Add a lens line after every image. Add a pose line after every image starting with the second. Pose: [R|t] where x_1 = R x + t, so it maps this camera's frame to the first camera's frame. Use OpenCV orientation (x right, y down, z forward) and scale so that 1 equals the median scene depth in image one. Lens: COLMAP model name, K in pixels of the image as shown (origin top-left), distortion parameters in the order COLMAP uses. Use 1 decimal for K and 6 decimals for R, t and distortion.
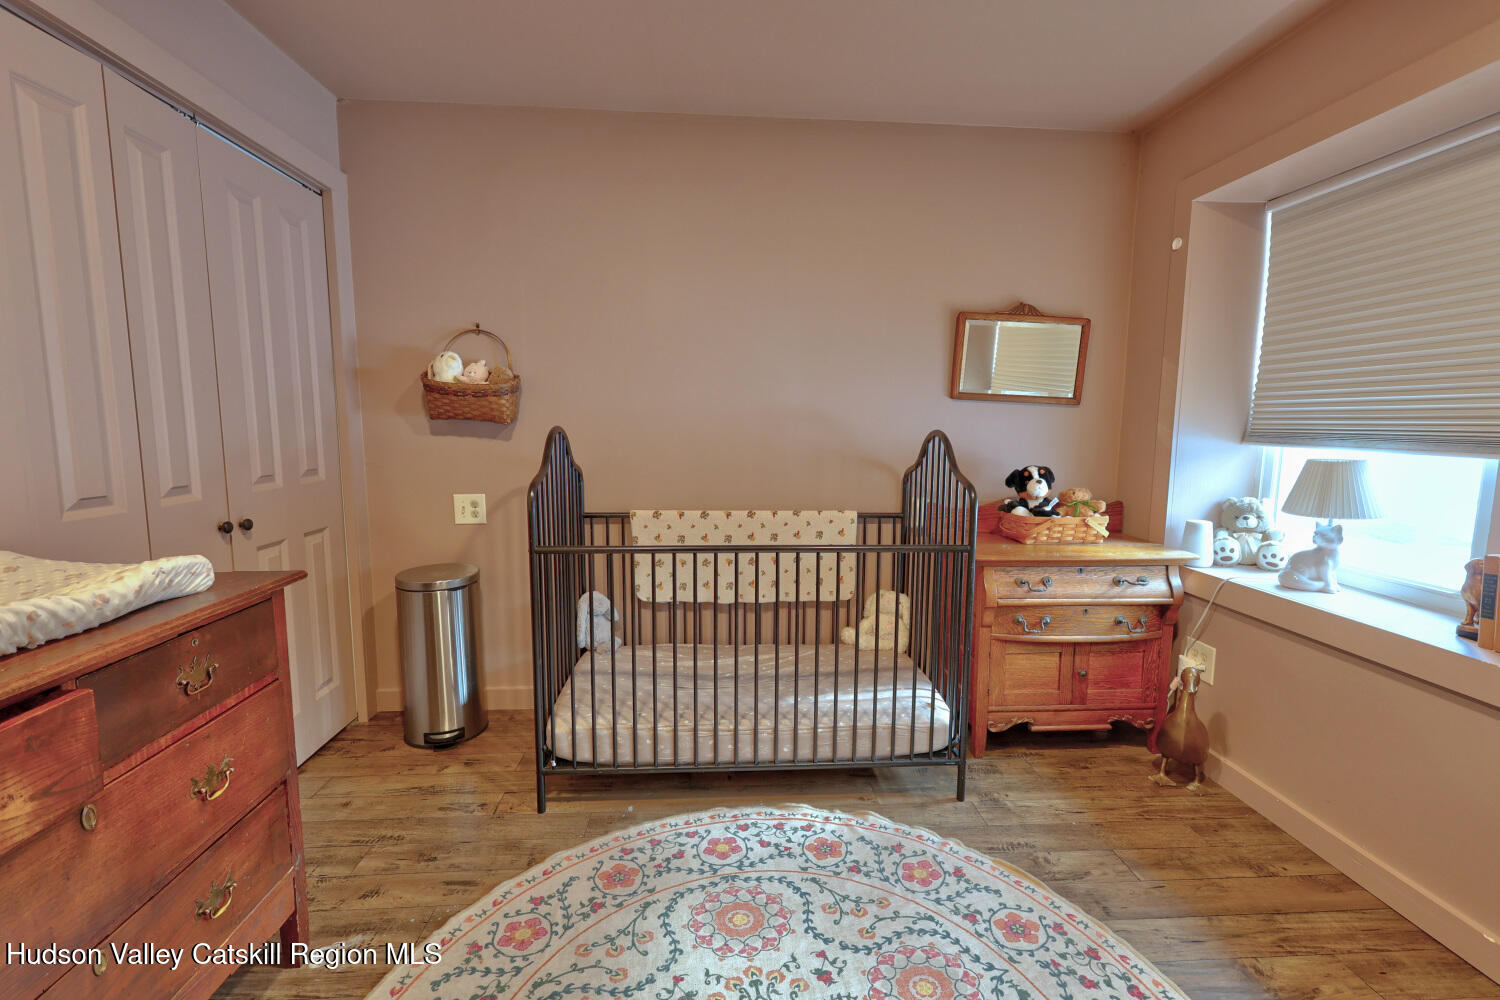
lens RADIAL K [[646.6, 0, 752.5], [0, 646.6, 496.3], [0, 0, 1]] dist [0.004800, -0.001028]
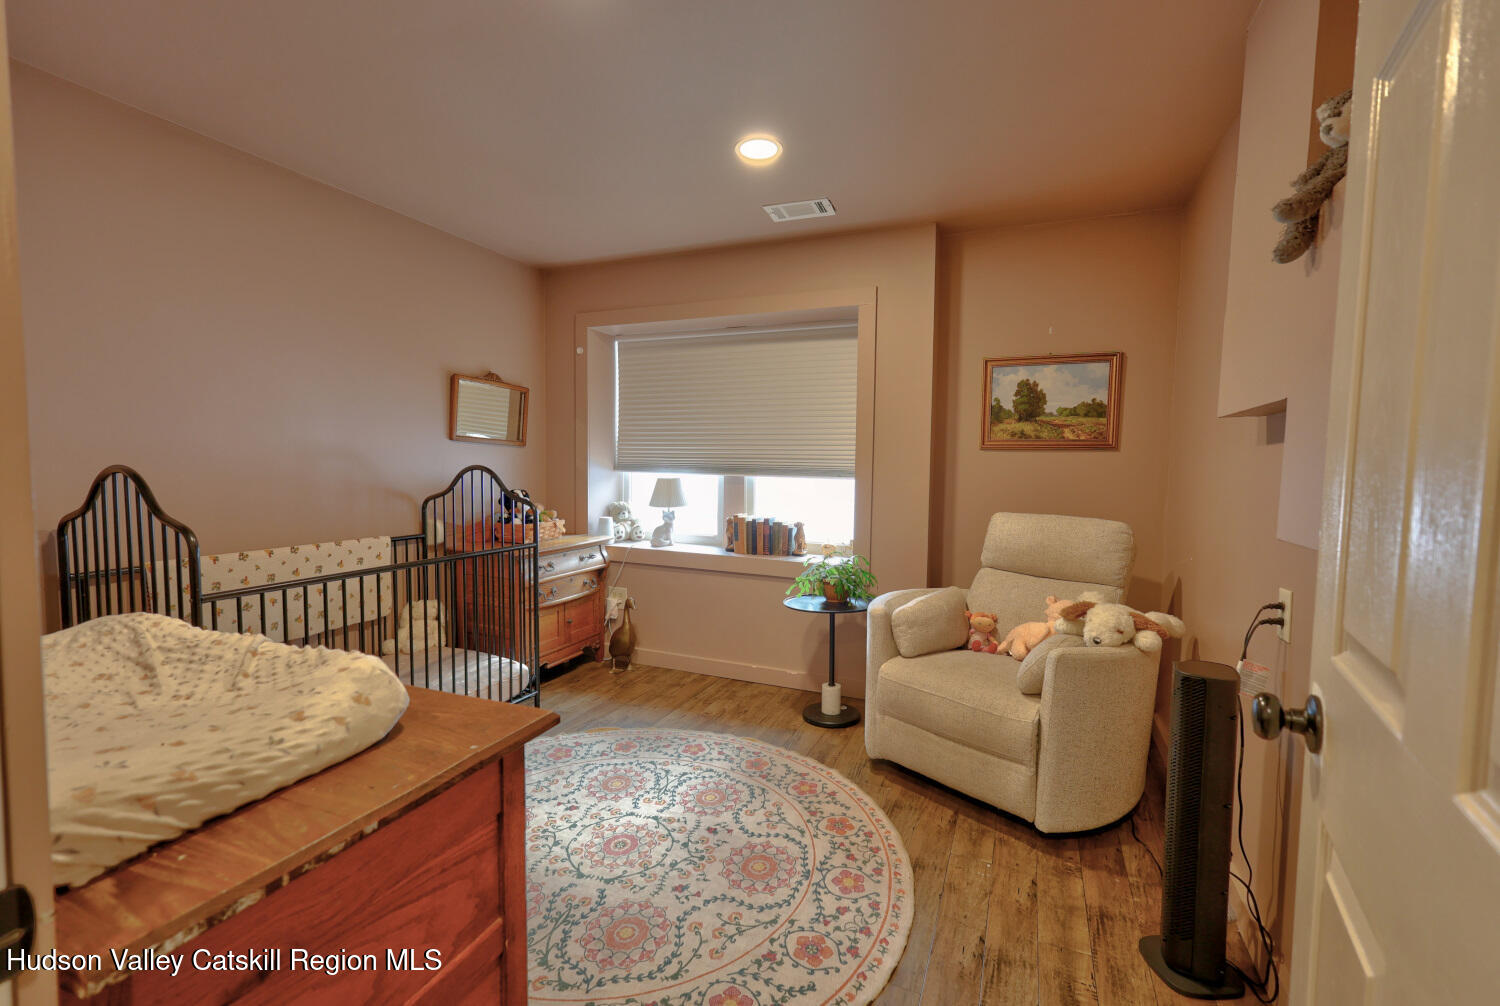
lens RADIAL K [[639.2, 0, 748.7], [0, 639.2, 499.1], [0, 0, 1]] dist [-0.001451, -0.000168]
pose [[0.457447, -0.056556, 0.887437, -0.617839], [0.094857, 0.995385, 0.014540, 0.002341], [-0.884163, 0.077528, 0.460700, -0.097818]]
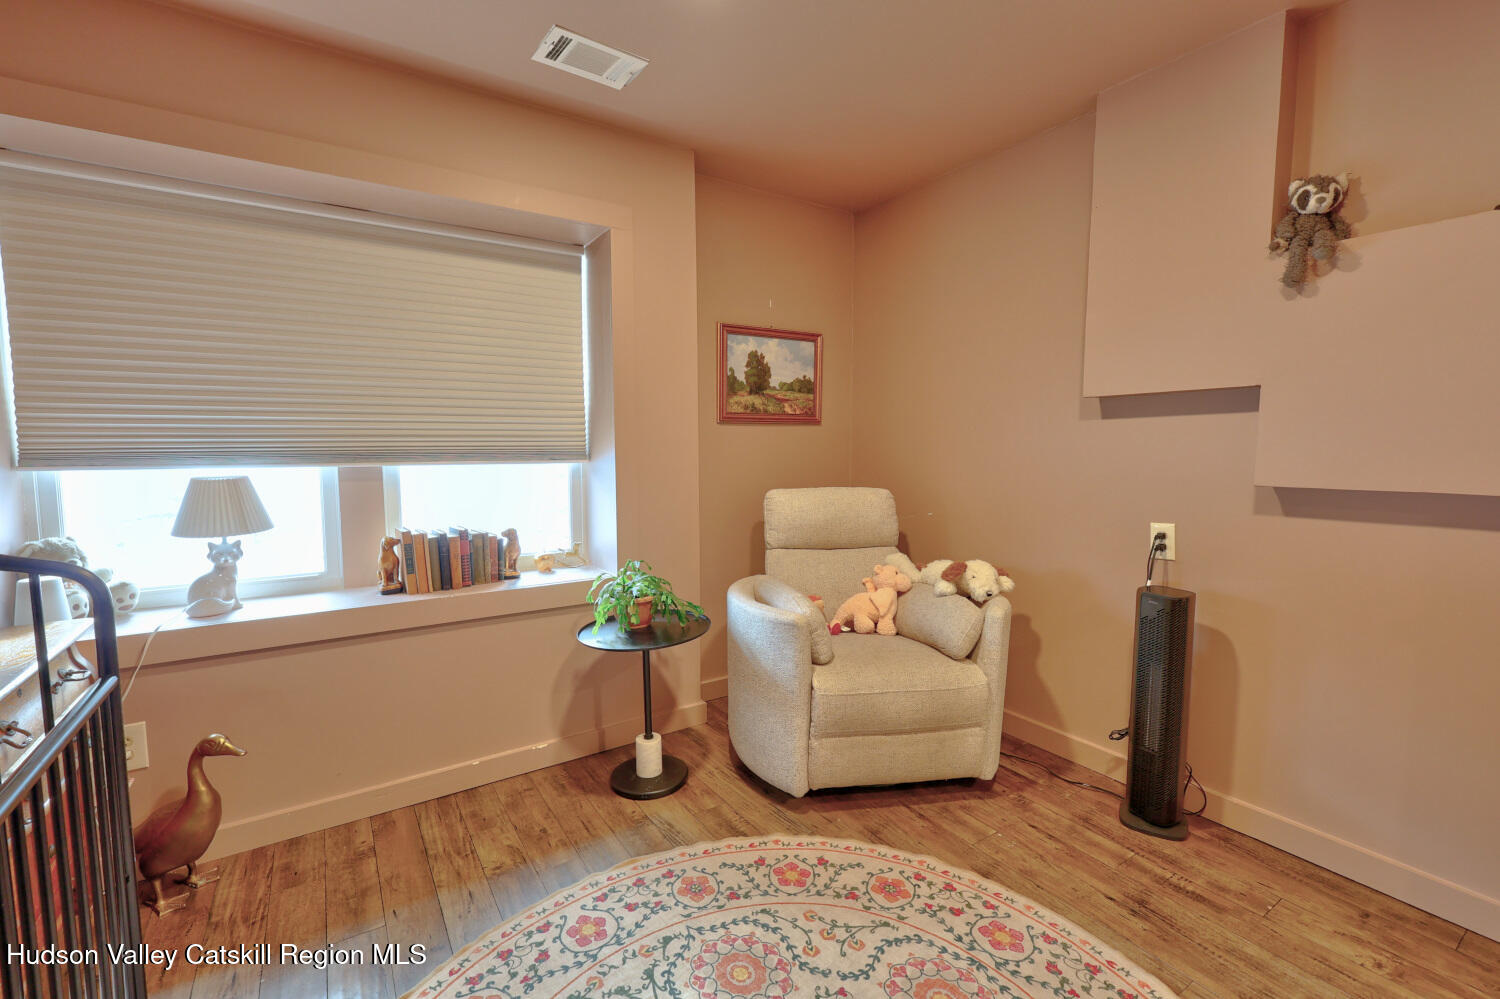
lens RADIAL K [[646.6, 0, 752.5], [0, 646.6, 495.8], [0, 0, 1]] dist [0.004800, -0.001028]
pose [[-0.485549, -0.079886, 0.870552, -0.316497], [0.104006, 0.983465, 0.148256, -0.077027], [-0.868001, 0.162528, -0.469211, 0.641425]]
